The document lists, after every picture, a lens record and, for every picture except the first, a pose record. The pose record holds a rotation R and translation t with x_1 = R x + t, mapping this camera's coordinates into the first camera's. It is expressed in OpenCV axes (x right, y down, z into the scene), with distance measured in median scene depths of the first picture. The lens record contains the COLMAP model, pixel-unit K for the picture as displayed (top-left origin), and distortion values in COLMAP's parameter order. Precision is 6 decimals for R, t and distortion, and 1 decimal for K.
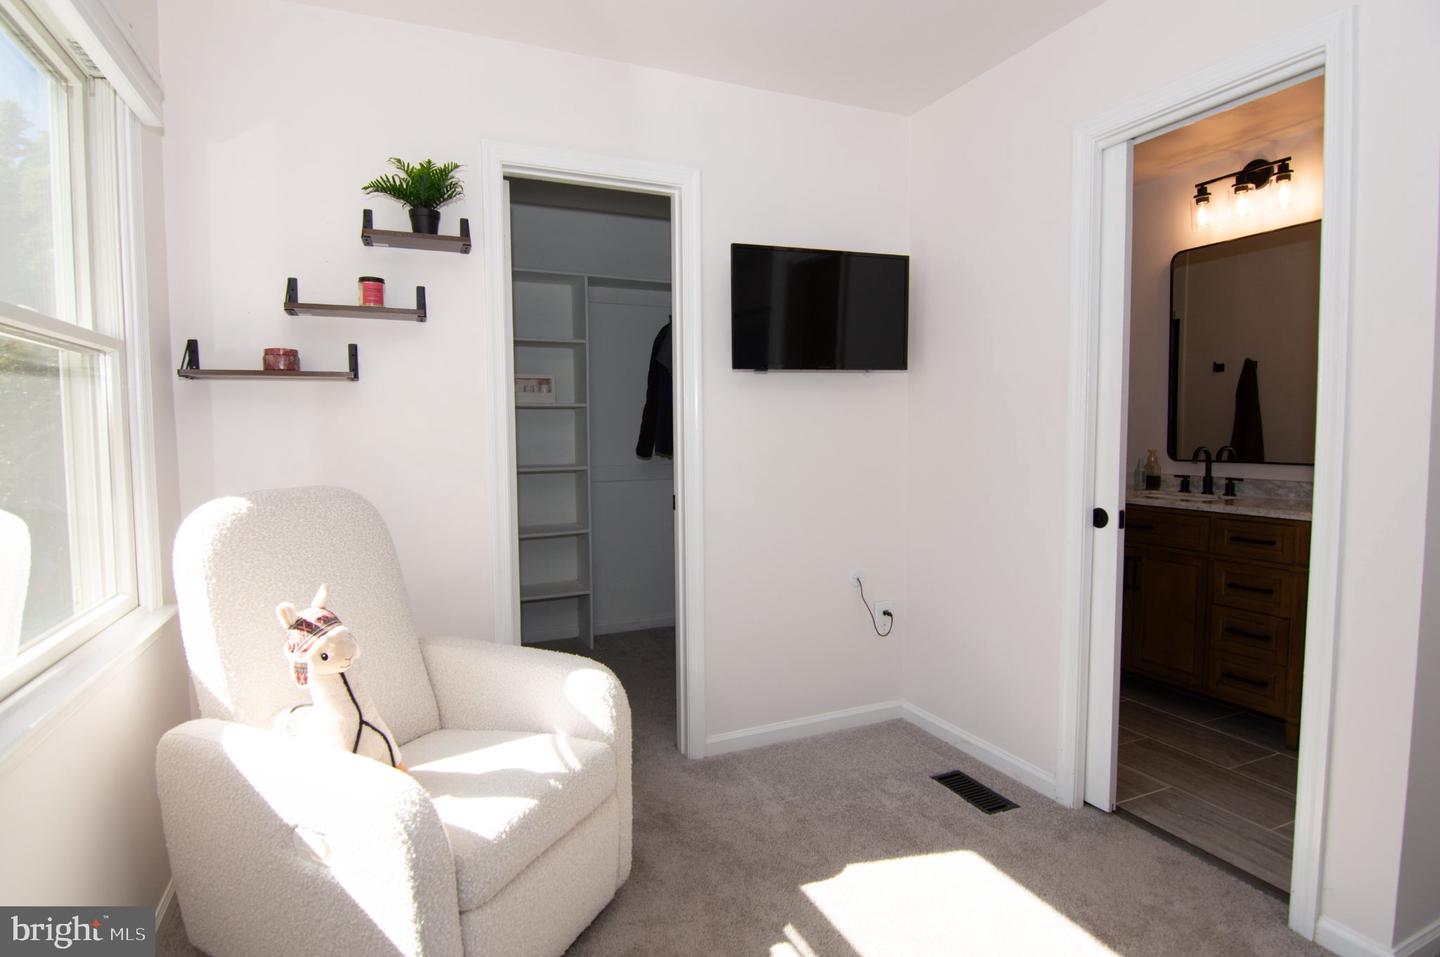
lens RADIAL K [[739.4, 0, 700.3], [0, 739.4, 474.0], [0, 0, 1]] dist [-0.000981, -0.013378]
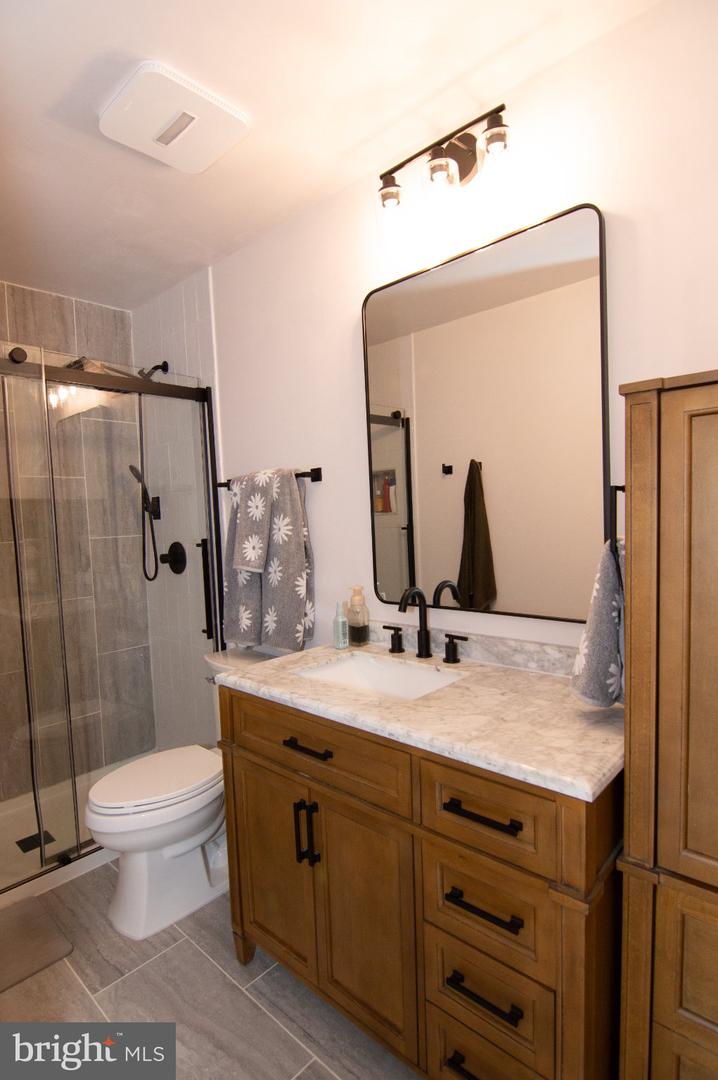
lens RADIAL K [[542.1, 0, 359.9], [0, 542.1, 553.6], [0, 0, 1]] dist [-0.002541, -0.000937]
pose [[0.914116, -0.059326, 0.401089, 0.447108], [0.058716, 0.998179, 0.013826, -0.075313], [-0.401178, 0.010912, 0.915935, 0.578479]]
